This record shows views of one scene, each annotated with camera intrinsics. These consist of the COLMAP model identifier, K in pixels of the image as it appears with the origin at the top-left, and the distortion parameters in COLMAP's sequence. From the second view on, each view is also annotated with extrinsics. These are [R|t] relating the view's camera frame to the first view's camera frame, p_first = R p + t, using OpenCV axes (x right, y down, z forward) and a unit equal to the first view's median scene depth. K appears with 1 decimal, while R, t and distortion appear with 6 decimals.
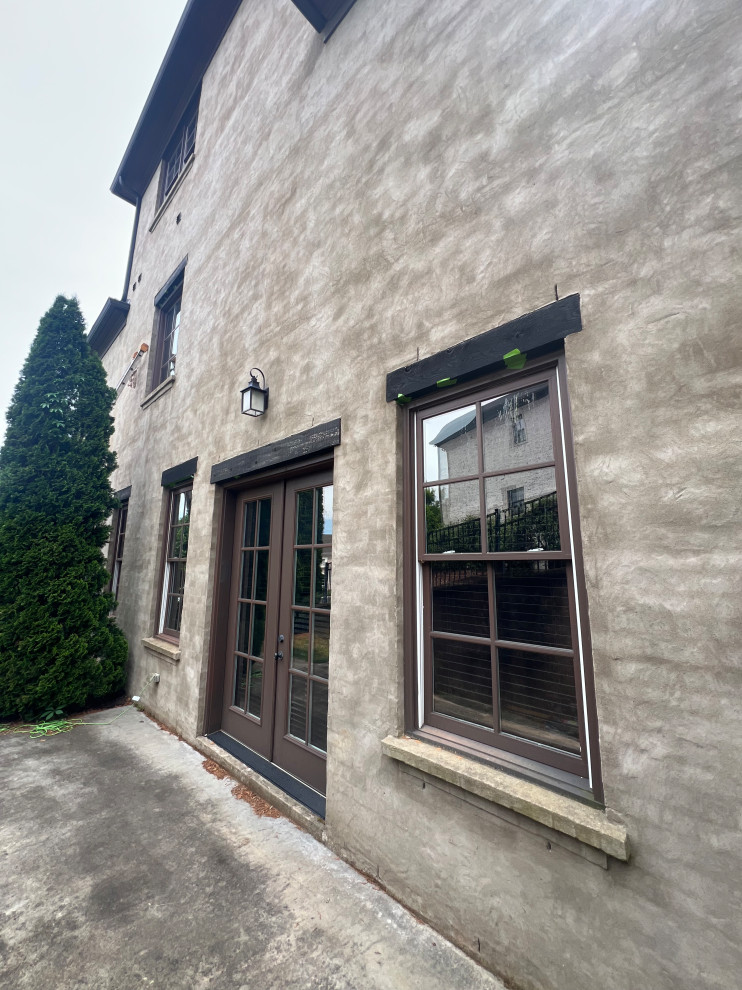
lens RADIAL K [[394.0, 0, 369.5], [0, 394.0, 495.7], [0, 0, 1]] dist [0.001117, -0.000383]
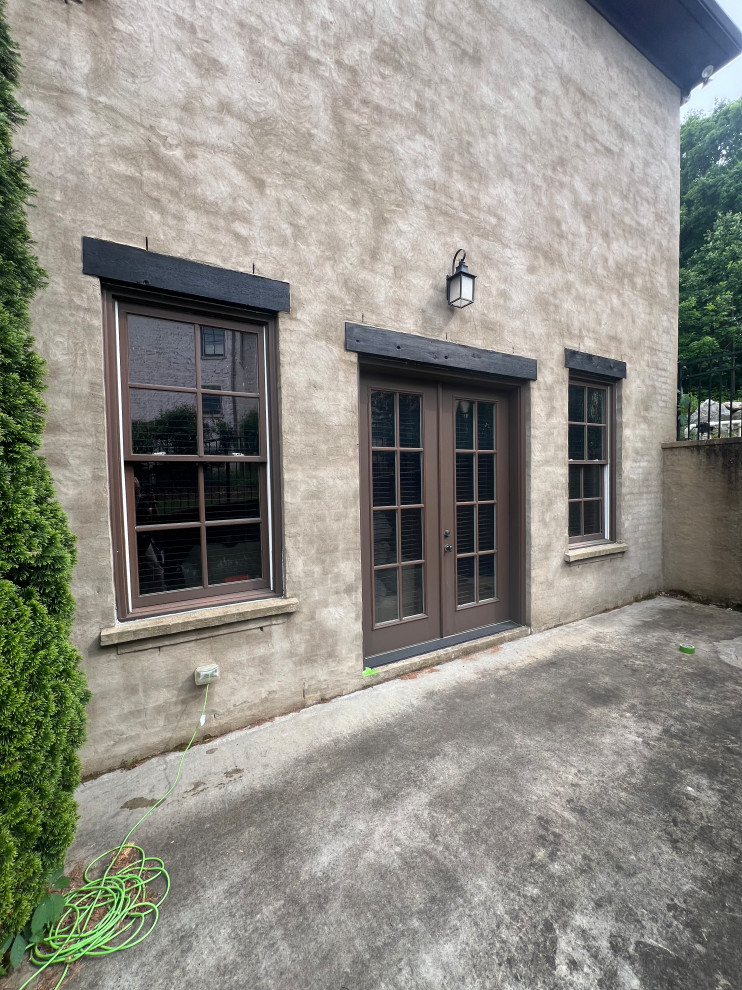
lens RADIAL K [[394.0, 0, 369.5], [0, 394.0, 495.7], [0, 0, 1]] dist [0.001117, -0.000383]
pose [[0.292405, -0.050548, 0.954958, -1.704861], [-0.145924, 0.984549, 0.096795, 0.237040], [-0.945095, -0.167655, 0.280511, 1.174139]]
